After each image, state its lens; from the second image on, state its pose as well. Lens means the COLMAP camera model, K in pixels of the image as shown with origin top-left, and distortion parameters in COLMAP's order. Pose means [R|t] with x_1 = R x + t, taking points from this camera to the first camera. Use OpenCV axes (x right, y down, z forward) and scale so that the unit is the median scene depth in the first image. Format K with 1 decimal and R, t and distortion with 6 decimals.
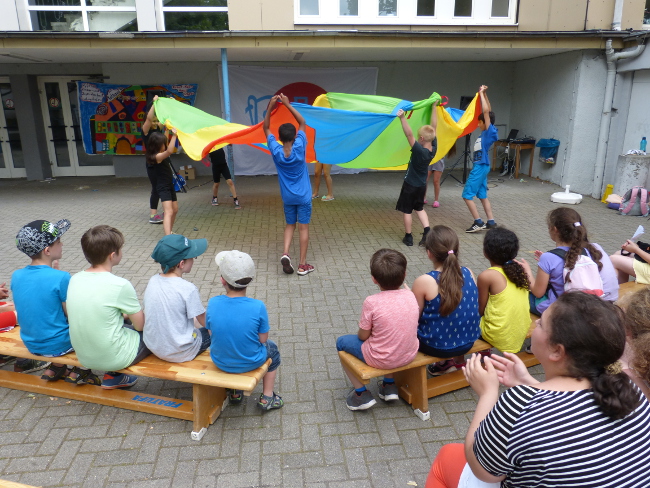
lens RADIAL K [[494.0, 0, 323.7], [0, 494.0, 244.5], [0, 0, 1]] dist [-0.035535, 0.022706]
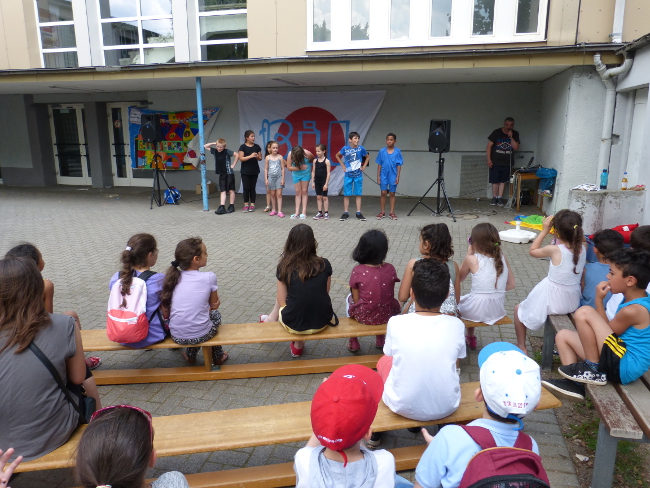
lens RADIAL K [[494.0, 0, 322.6], [0, 494.0, 244.3], [0, 0, 1]] dist [-0.035535, 0.022706]
pose [[0.939742, 0.084861, -0.331185, 0.356599], [-0.098397, 0.994851, -0.024289, -0.019243], [0.327419, 0.055413, 0.943253, 0.050565]]
